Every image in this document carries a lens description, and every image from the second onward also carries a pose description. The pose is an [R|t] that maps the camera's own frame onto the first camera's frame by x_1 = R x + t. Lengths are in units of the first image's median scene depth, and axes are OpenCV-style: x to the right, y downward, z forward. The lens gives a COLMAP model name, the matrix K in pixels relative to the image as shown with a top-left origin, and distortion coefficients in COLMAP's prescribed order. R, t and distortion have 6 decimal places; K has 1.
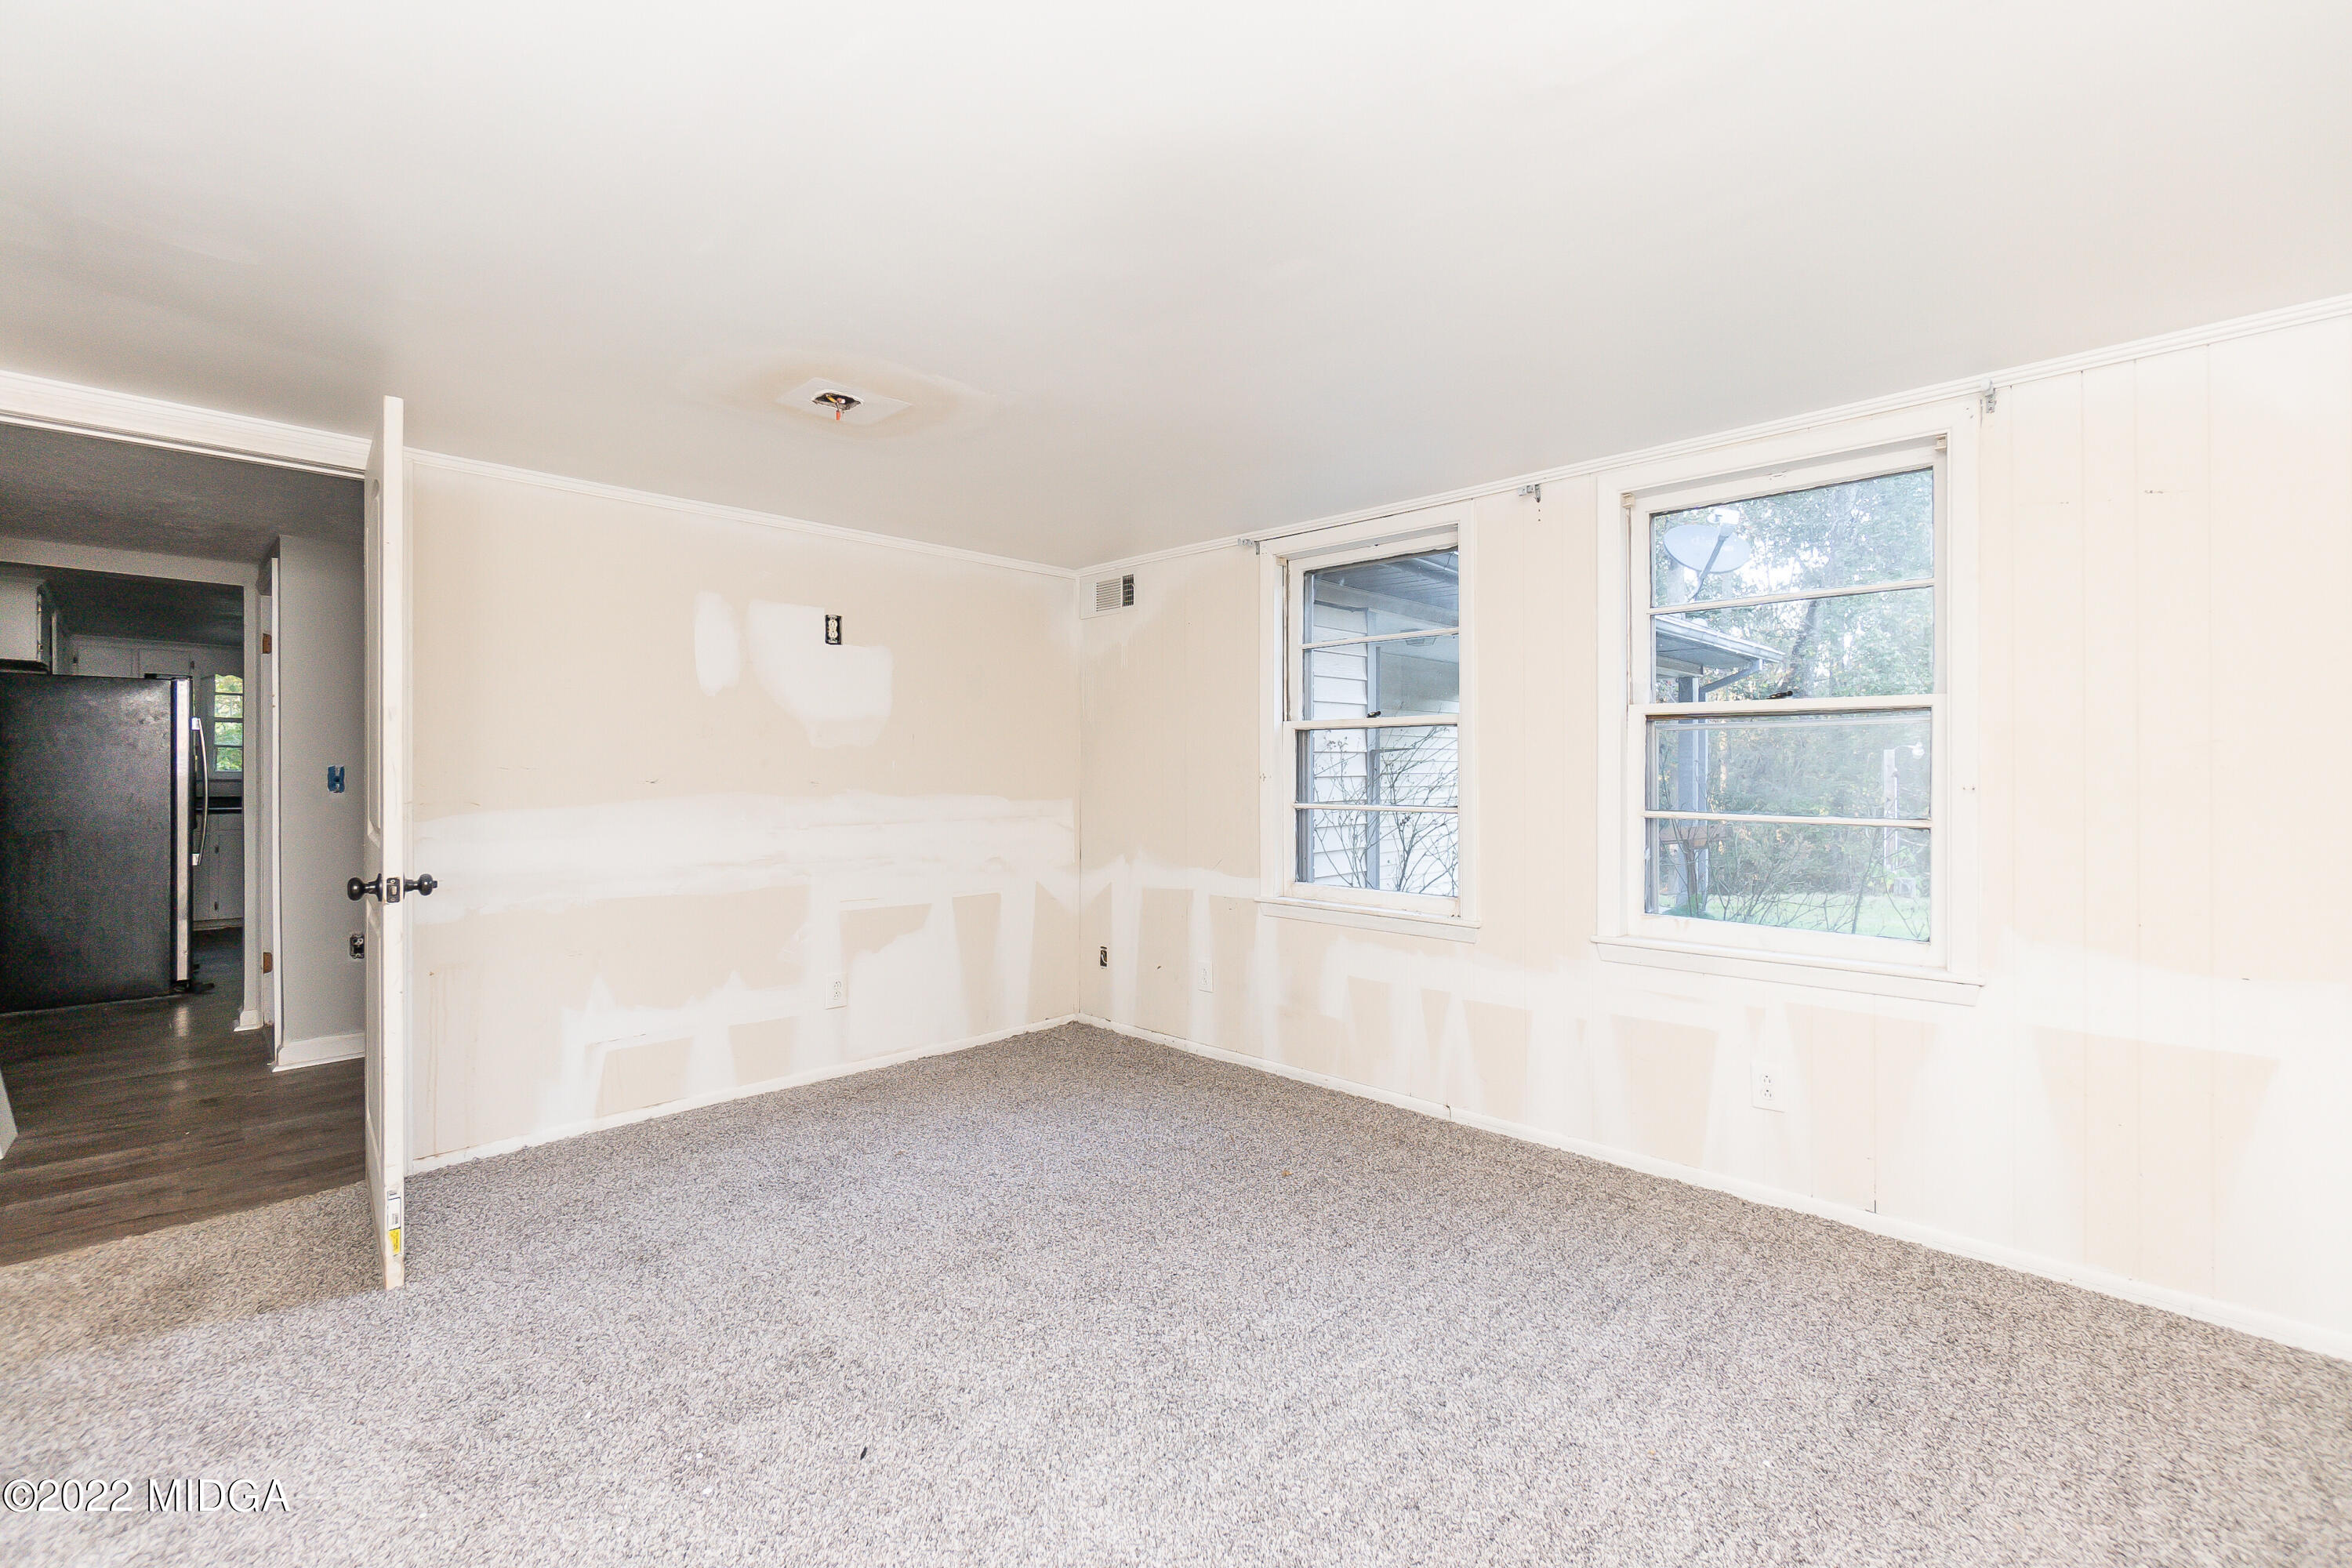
lens RADIAL K [[1013.7, 0, 1175.5], [0, 1013.7, 775.7], [0, 0, 1]] dist [-0.007936, 0.000762]
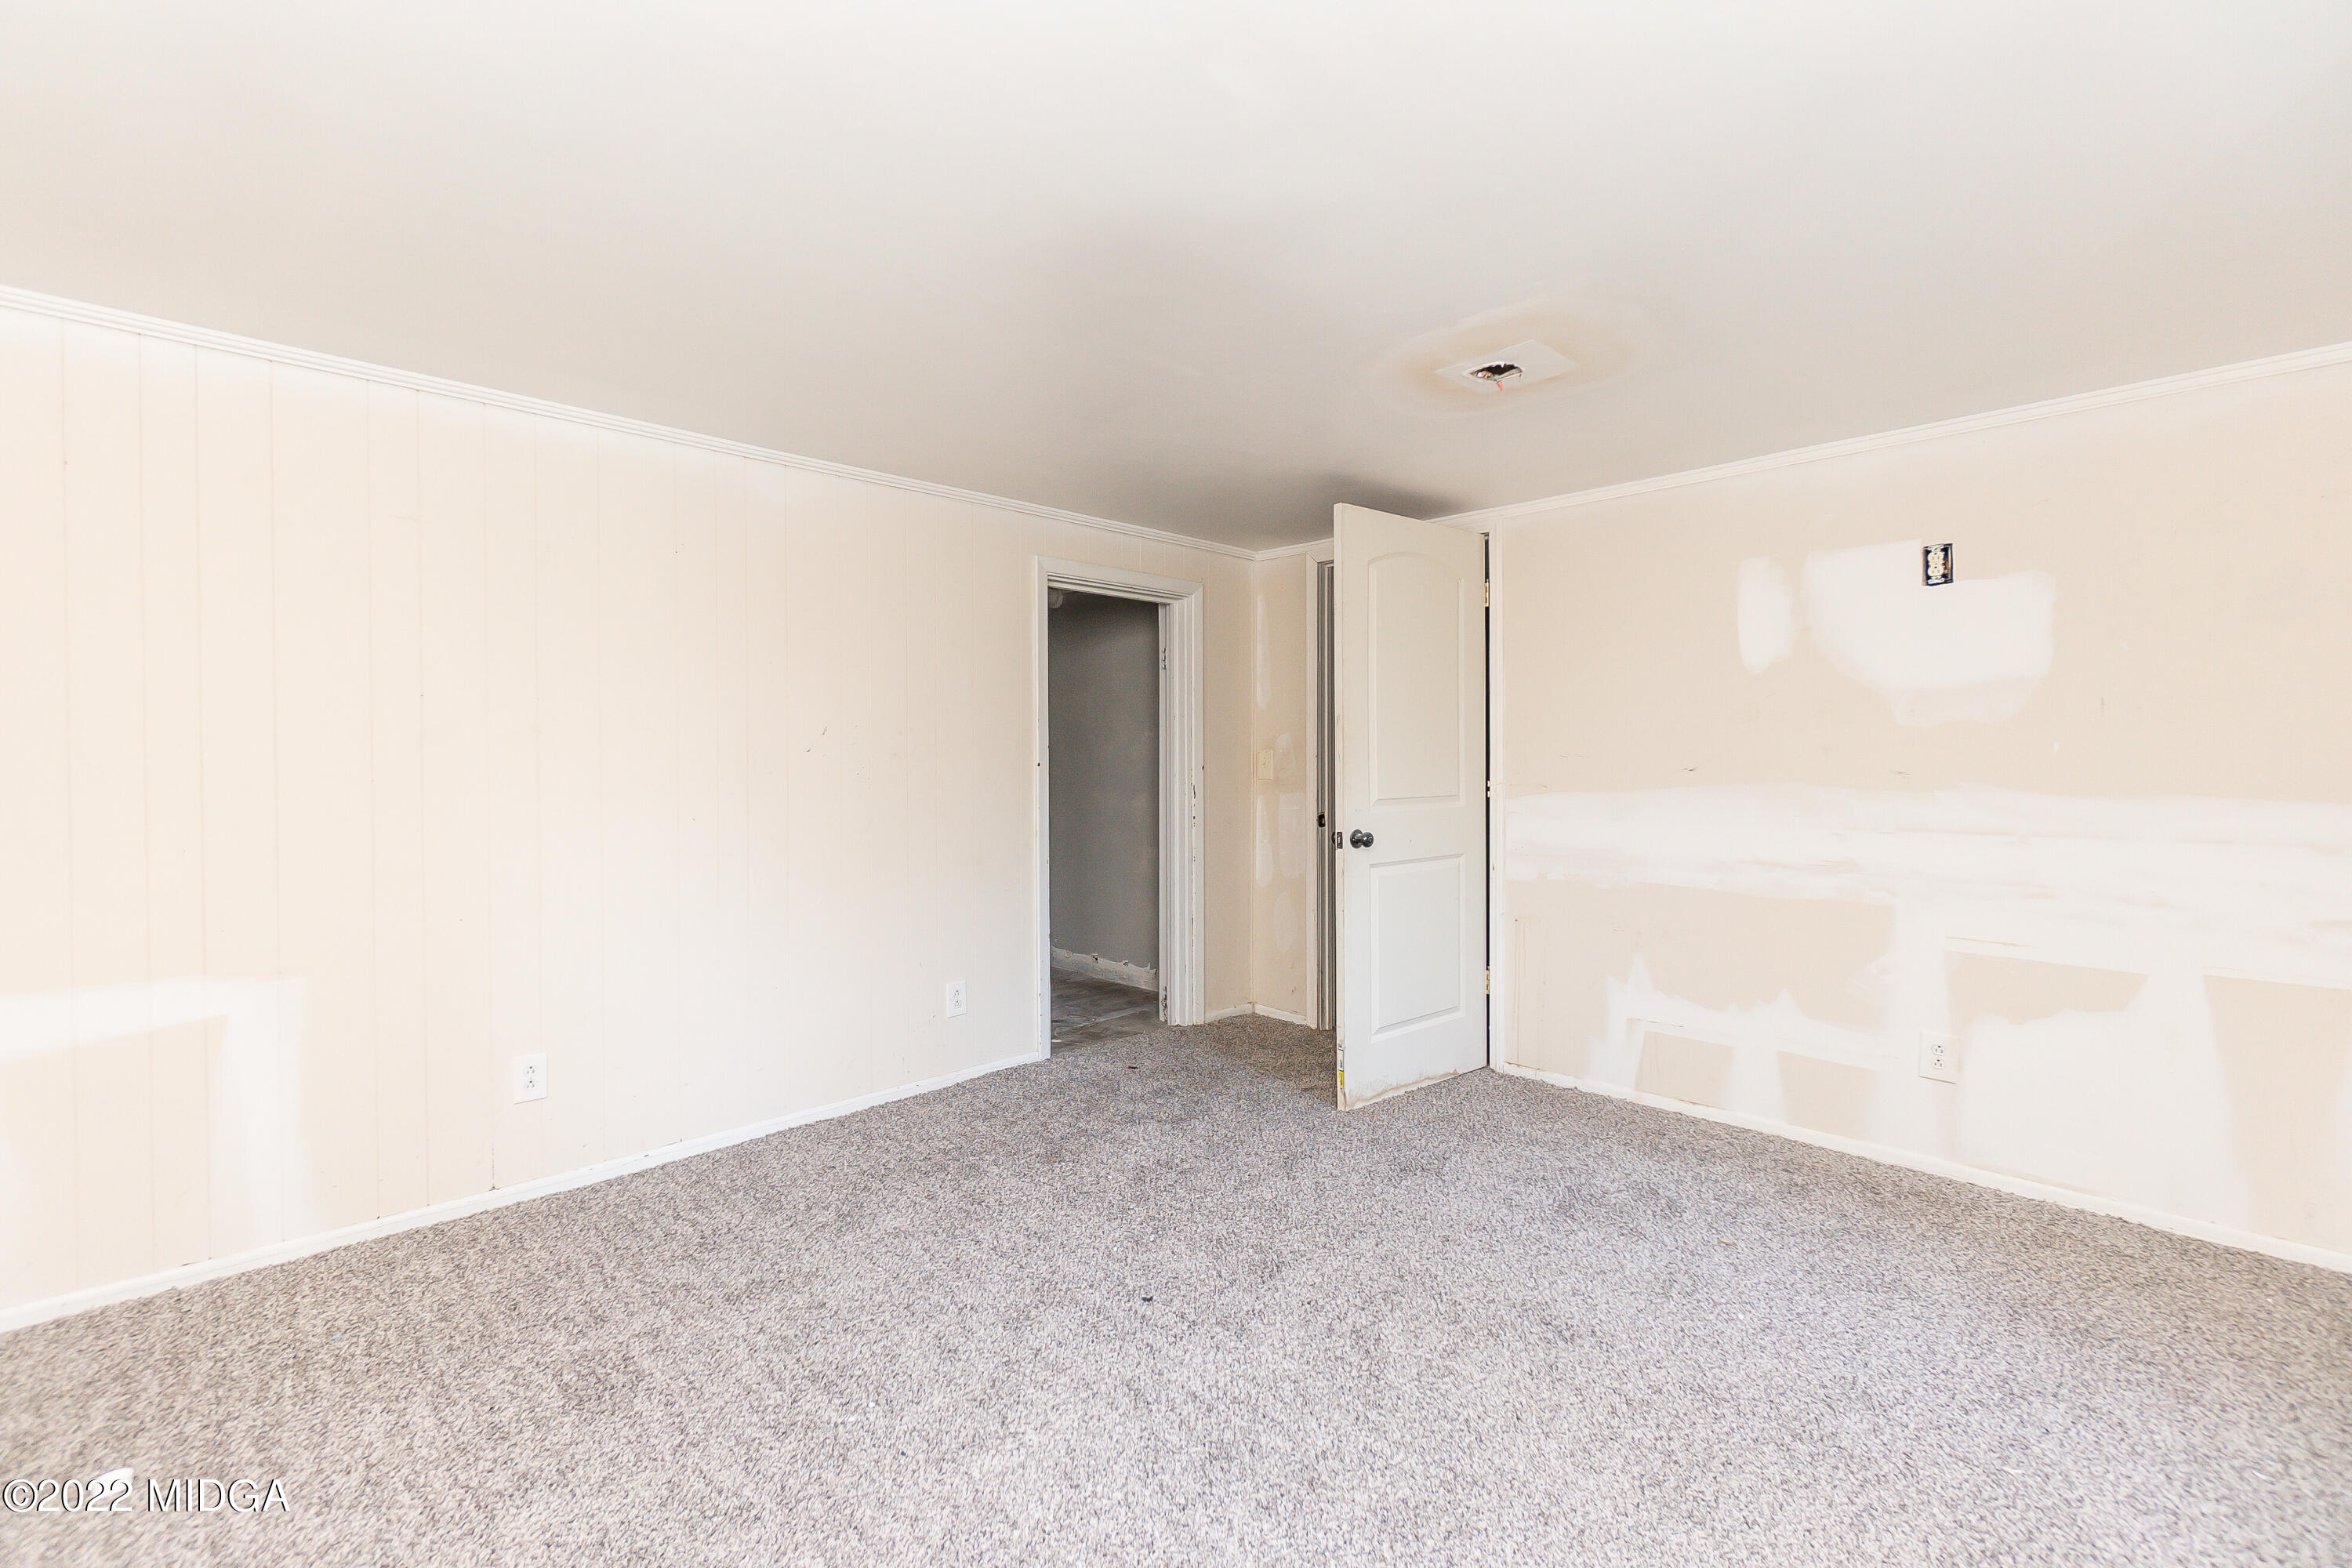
lens RADIAL K [[1013.7, 0, 1175.4], [0, 1013.7, 778.0], [0, 0, 1]] dist [-0.007936, 0.000762]
pose [[-0.040600, 0.015054, -0.999062, 0.433922], [-0.002834, 0.999881, 0.015182, 0.000376], [0.999171, 0.003448, -0.040552, 0.499265]]
